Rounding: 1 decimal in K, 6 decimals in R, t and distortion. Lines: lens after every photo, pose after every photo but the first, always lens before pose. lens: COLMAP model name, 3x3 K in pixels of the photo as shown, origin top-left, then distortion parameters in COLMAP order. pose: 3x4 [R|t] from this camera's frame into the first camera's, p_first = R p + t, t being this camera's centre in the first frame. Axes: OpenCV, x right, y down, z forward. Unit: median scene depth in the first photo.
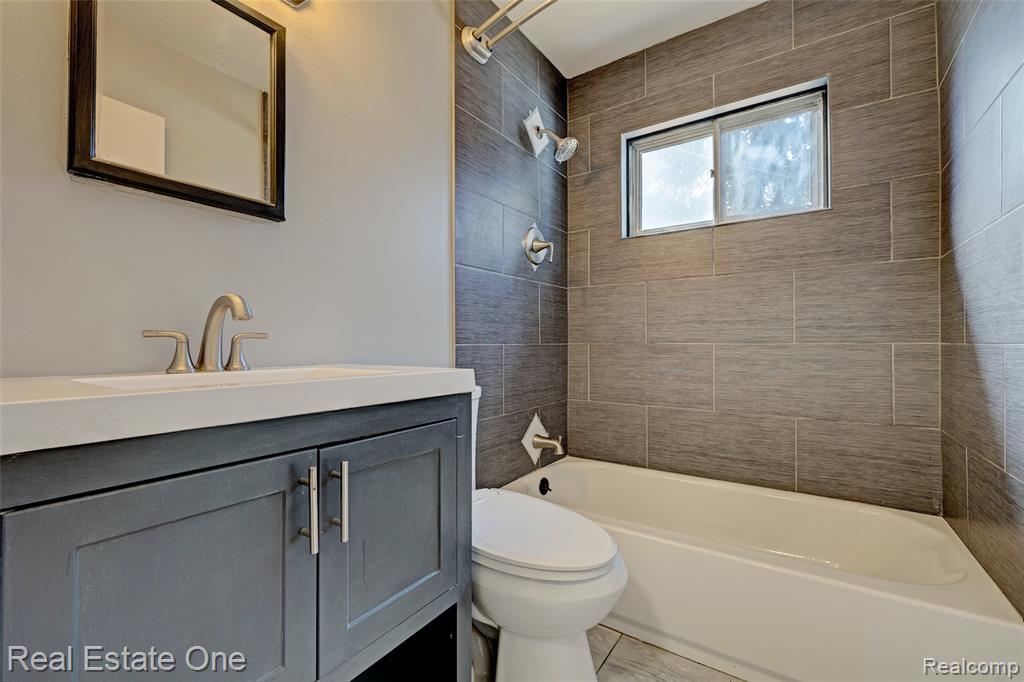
lens RADIAL K [[437.0, 0, 512.8], [0, 437.0, 338.8], [0, 0, 1]] dist [-0.000254, 0.000456]
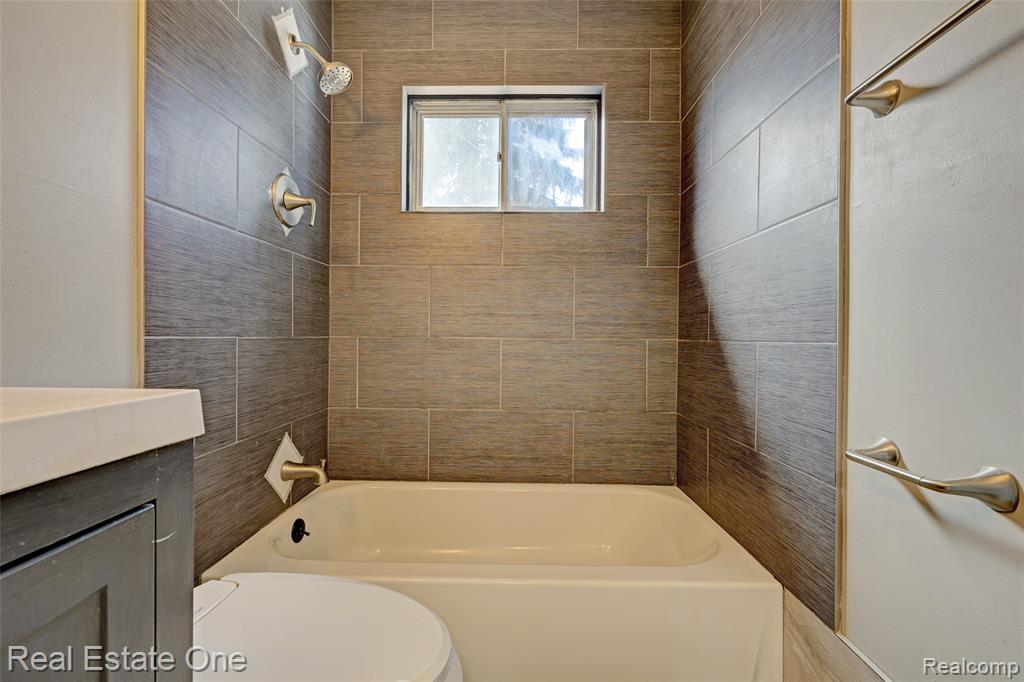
lens RADIAL K [[437.0, 0, 512.8], [0, 437.0, 338.8], [0, 0, 1]] dist [-0.000254, 0.000456]
pose [[0.836604, 0.007117, 0.547762, -0.032537], [-0.016276, 0.999797, 0.011867, 0.000494], [-0.547566, -0.018844, 0.836550, 0.200623]]
